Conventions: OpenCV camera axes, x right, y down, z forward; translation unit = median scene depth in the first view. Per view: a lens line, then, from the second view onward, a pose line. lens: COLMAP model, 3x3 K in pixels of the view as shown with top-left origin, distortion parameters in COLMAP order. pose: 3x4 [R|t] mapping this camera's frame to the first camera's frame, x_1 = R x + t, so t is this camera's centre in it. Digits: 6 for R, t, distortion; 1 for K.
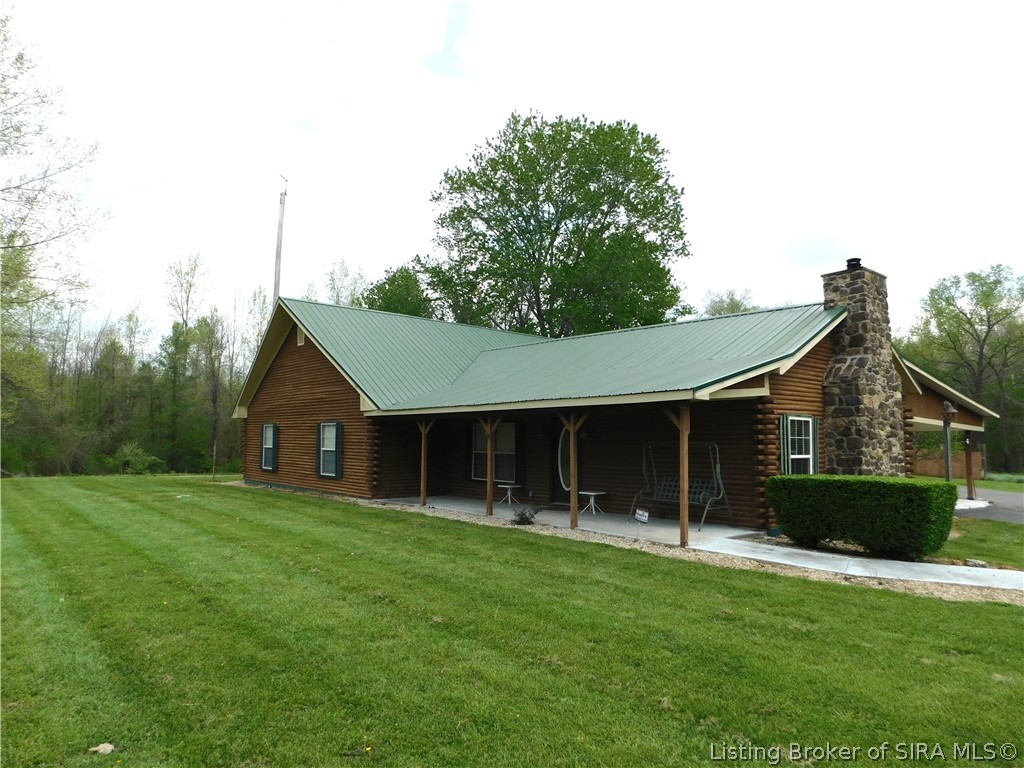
lens RADIAL K [[672.1, 0, 512.0], [0, 672.1, 384.0], [0, 0, 1]] dist [-0.074602, 0.049745]
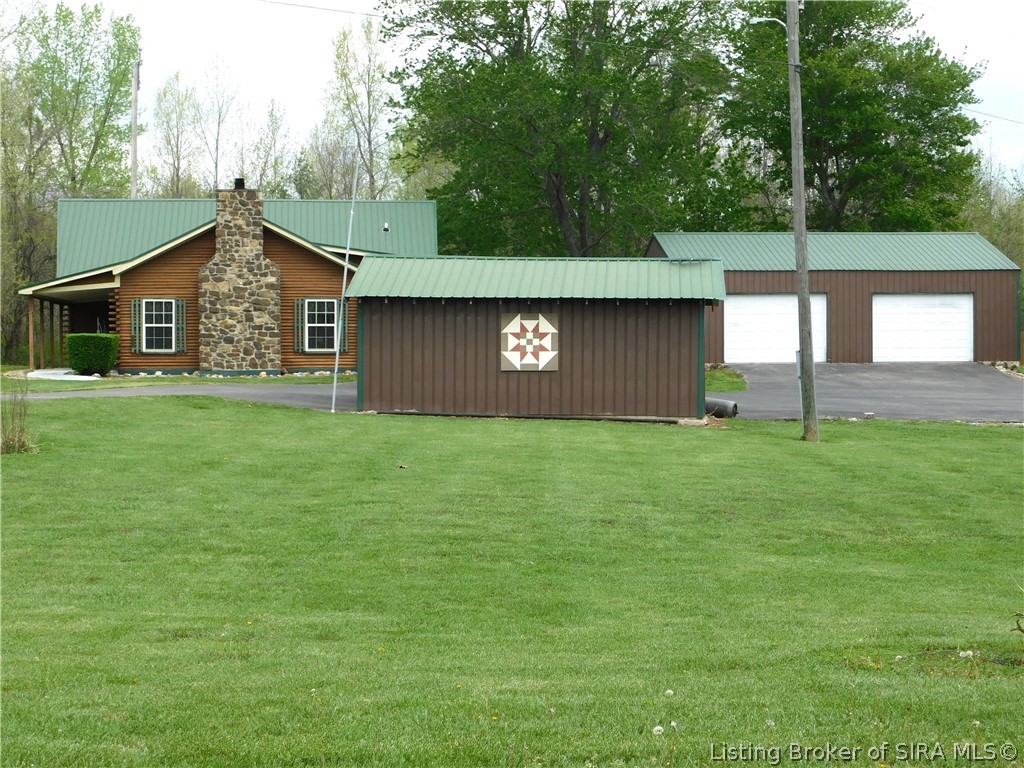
lens RADIAL K [[2008.0, 0, 512.0], [0, 2008.0, 384.0], [0, 0, 1]] dist [0.001872, 0.057044]
pose [[0.822144, -0.003672, -0.569268, 3.495342], [0.061469, 0.994705, 0.082357, -0.081267], [0.565952, -0.102701, 0.818016, -2.184079]]
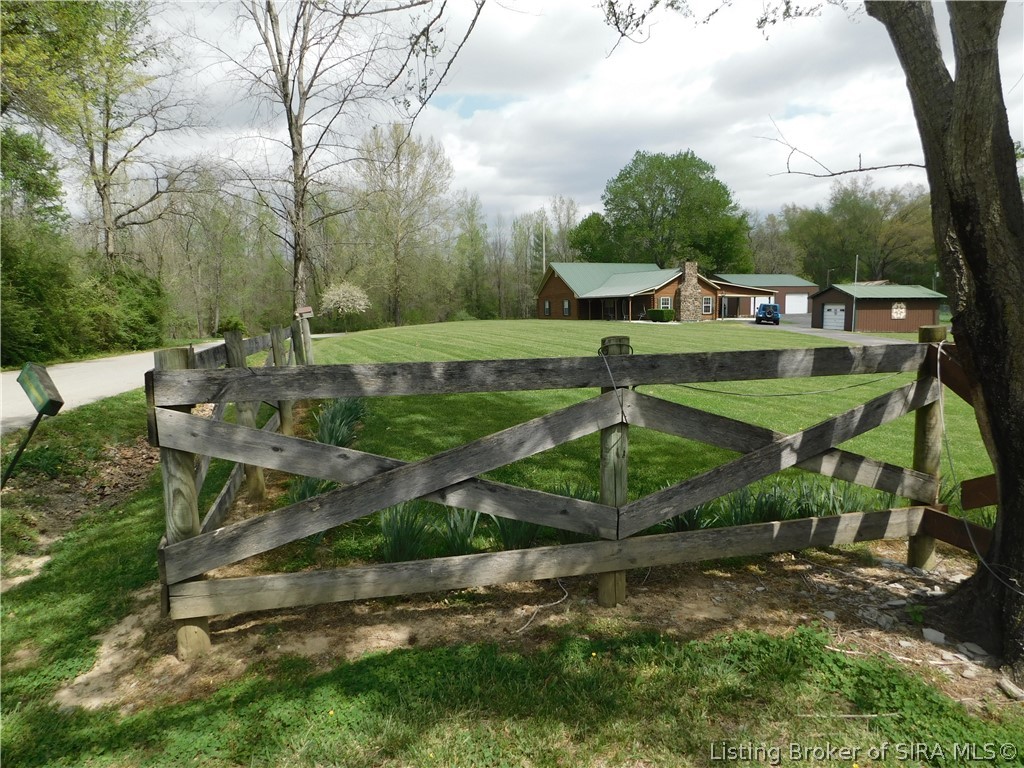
lens RADIAL K [[678.6, 0, 513.3], [0, 678.6, 369.9], [0, 0, 1]] dist [-0.067350, 0.054989]
pose [[0.956416, -0.000309, -0.292006, 0.756144], [0.052541, 0.983861, 0.171046, -0.306846], [0.287240, -0.178934, 0.940997, -3.740776]]
